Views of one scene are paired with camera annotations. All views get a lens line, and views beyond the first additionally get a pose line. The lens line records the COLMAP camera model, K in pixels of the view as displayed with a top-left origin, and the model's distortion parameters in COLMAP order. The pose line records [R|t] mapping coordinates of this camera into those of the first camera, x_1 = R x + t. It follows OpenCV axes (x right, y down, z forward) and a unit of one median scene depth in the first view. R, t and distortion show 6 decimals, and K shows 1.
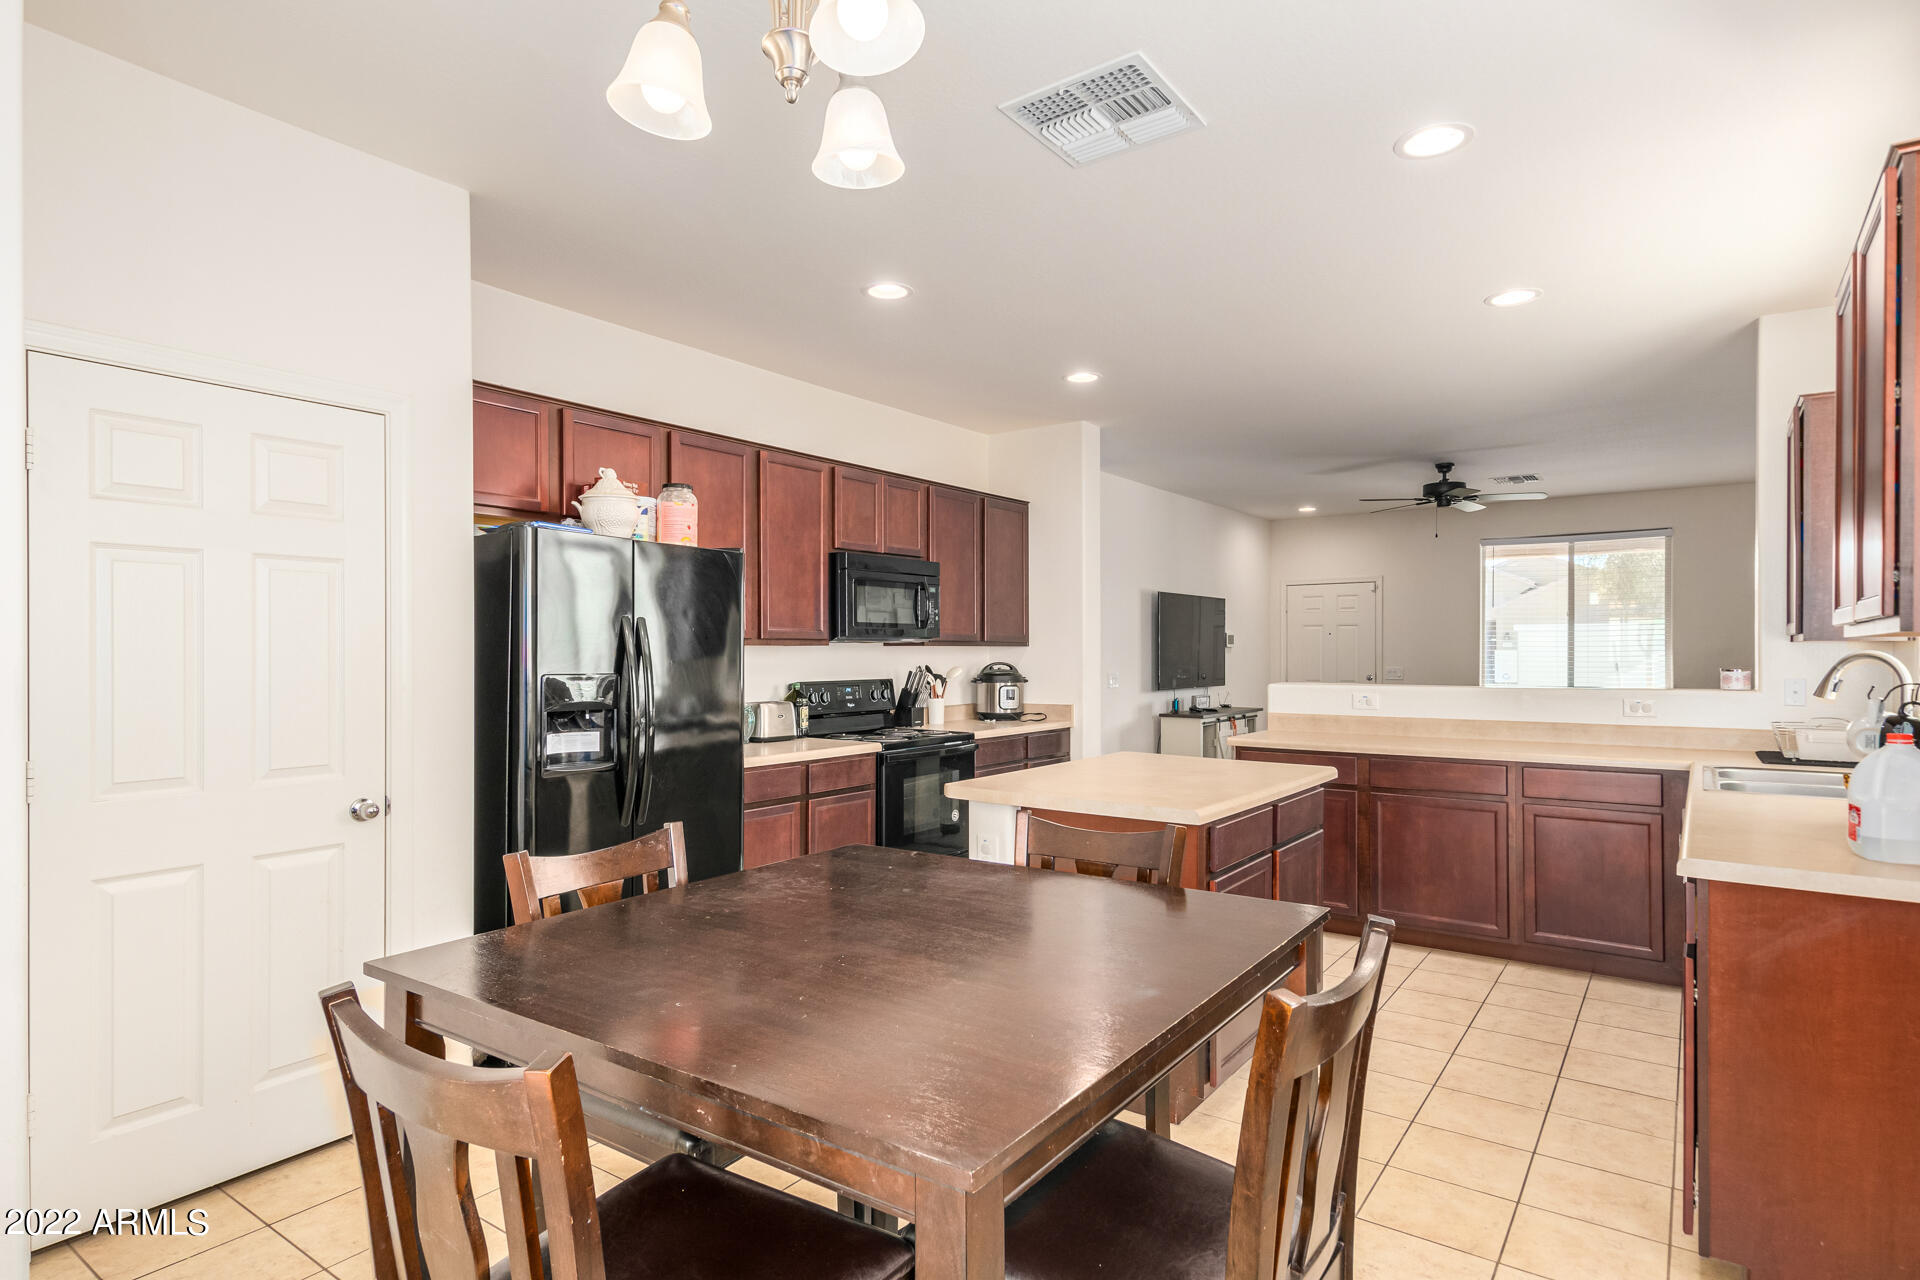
lens RADIAL K [[997.0, 0, 963.5], [0, 997.0, 643.5], [0, 0, 1]] dist [0.003318, 0.000641]
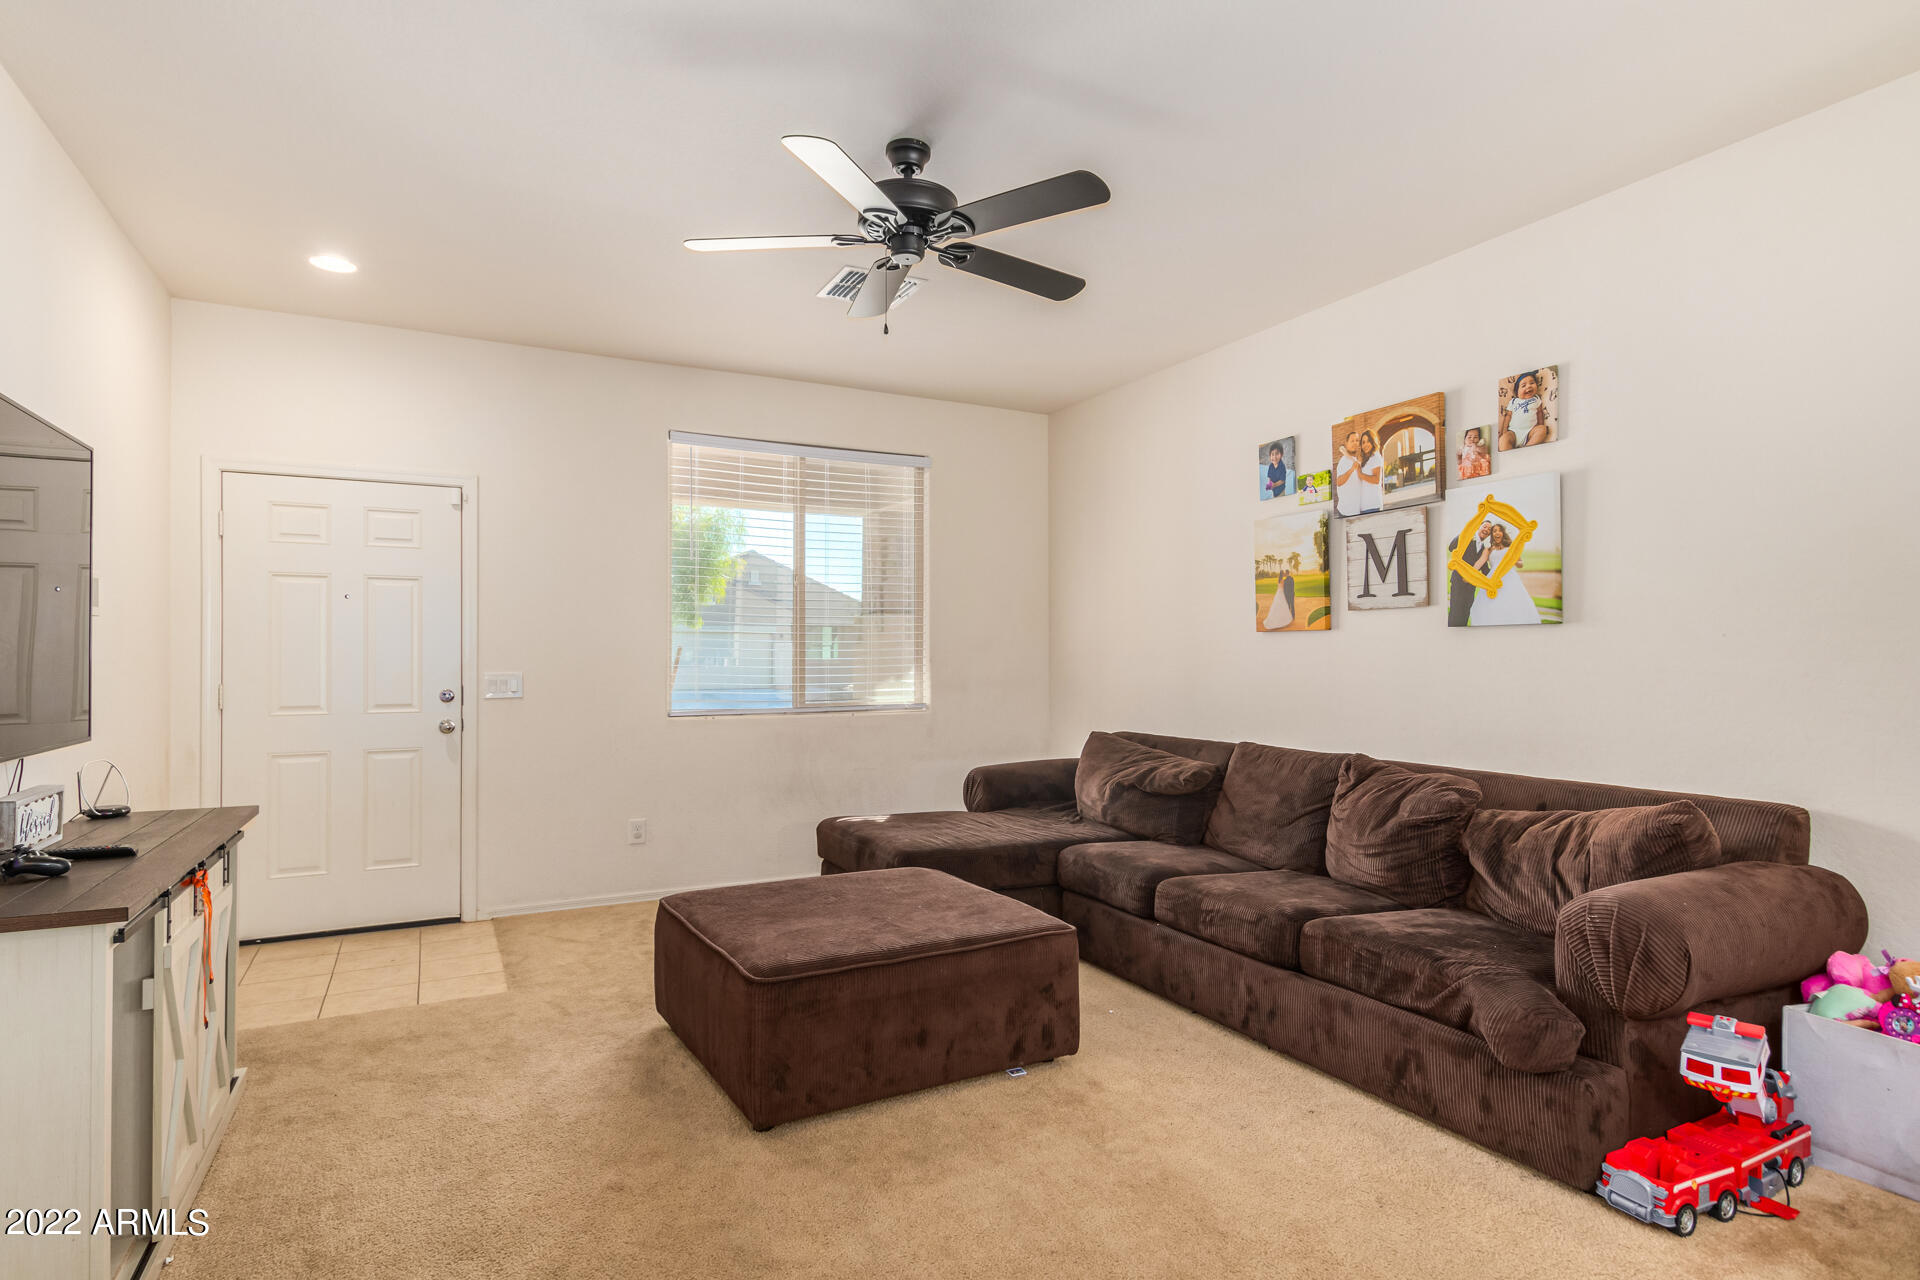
lens RADIAL K [[1022.0, 0, 955.5], [0, 1022.0, 668.0], [0, 0, 1]] dist [0.019687, 0.000145]
pose [[0.459087, -0.007771, 0.888357, 0.172213], [-0.008130, 0.999883, 0.012948, 0.023118], [-0.888354, -0.013166, 0.458970, 1.024841]]
